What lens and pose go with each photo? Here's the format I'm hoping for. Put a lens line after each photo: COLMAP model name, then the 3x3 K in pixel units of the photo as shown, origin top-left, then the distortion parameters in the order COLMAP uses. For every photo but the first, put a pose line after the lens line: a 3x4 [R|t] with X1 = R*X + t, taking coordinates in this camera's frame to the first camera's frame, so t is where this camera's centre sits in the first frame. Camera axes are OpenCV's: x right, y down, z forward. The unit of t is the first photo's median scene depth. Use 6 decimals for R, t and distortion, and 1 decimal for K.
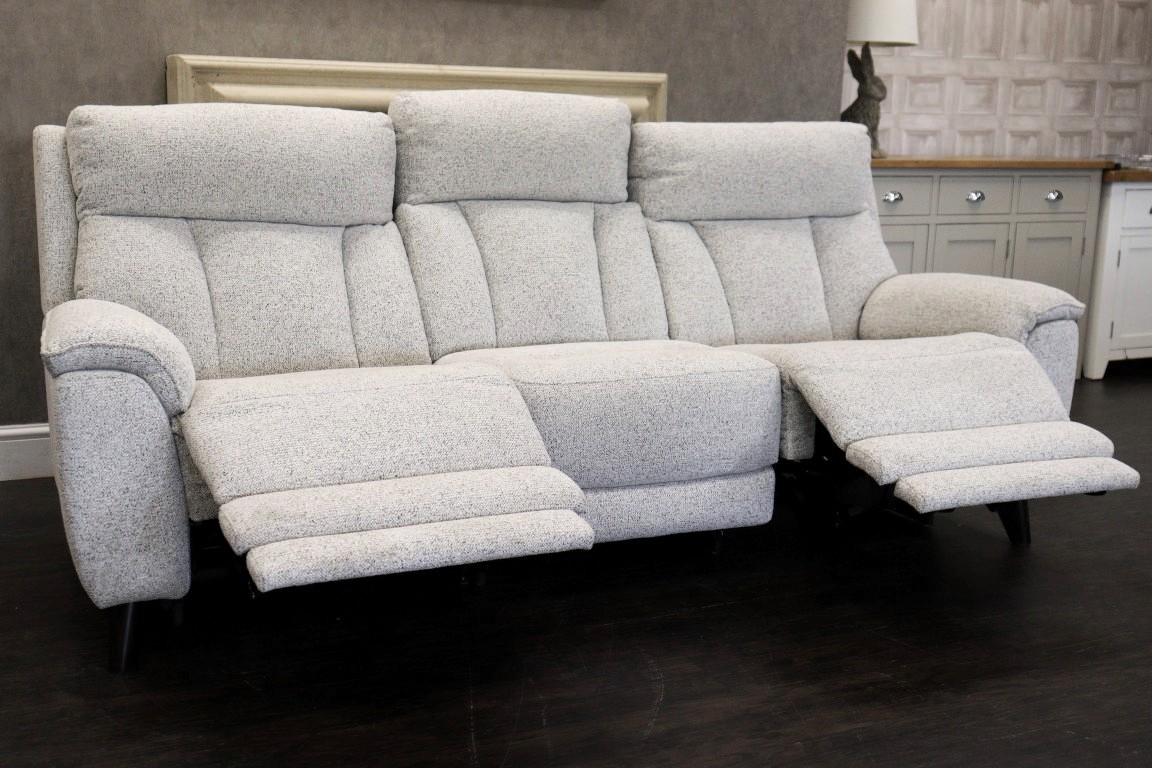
lens RADIAL K [[1318.6, 0, 576.0], [0, 1318.6, 384.0], [0, 0, 1]] dist [0.008420, -0.007473]
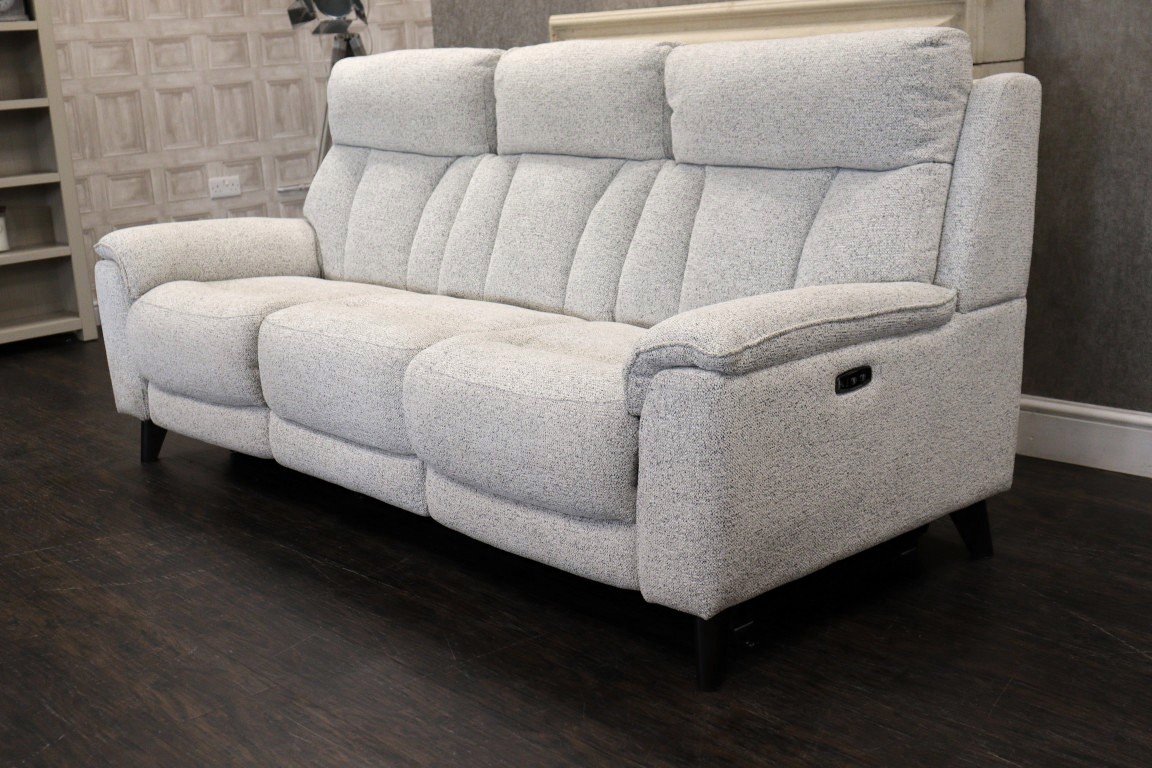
lens RADIAL K [[1397.8, 0, 576.0], [0, 1397.8, 384.0], [0, 0, 1]] dist [0.016230, -0.024672]
pose [[0.305940, 0.188949, -0.933113, 0.914640], [-0.125315, 0.979573, 0.157270, -0.130944], [0.943767, 0.068818, 0.323368, 0.654795]]
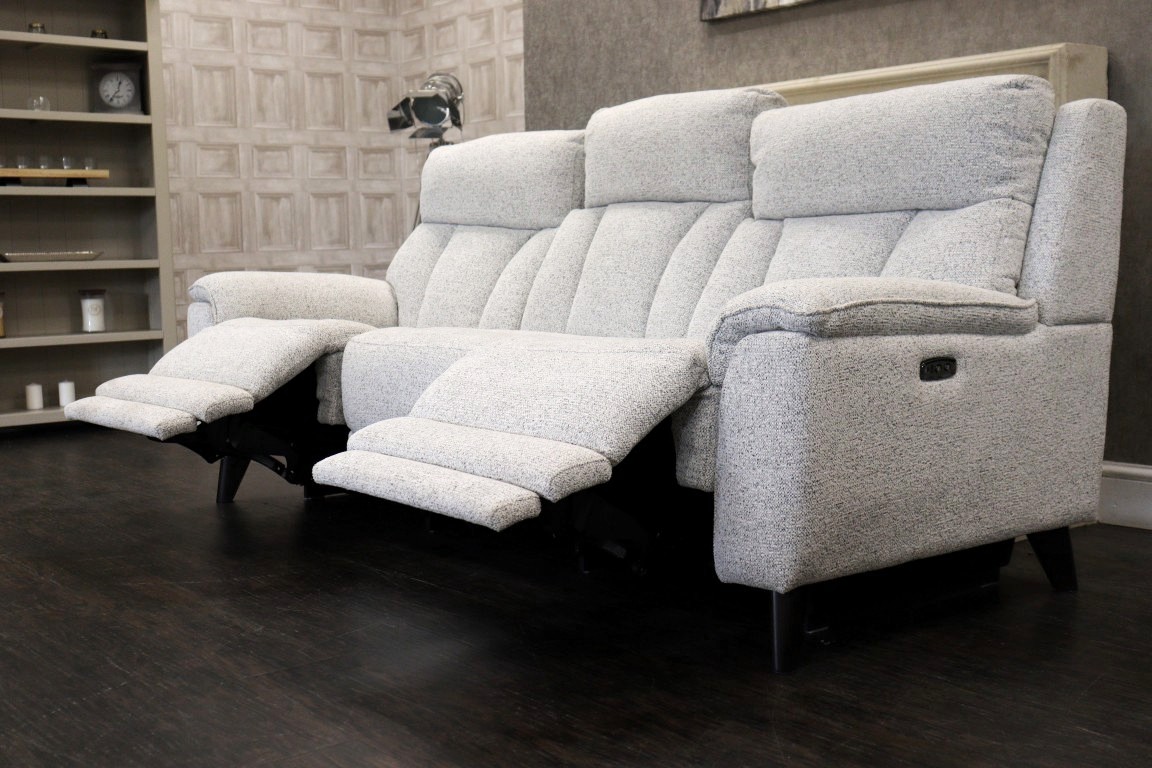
lens RADIAL K [[1388.1, 0, 576.0], [0, 1388.1, 384.0], [0, 0, 1]] dist [0.015654, -0.035408]
pose [[0.253507, 0.069499, -0.964834, 0.924966], [-0.165084, 0.985892, 0.027640, -0.022342], [0.953143, 0.152272, 0.261403, 0.661325]]
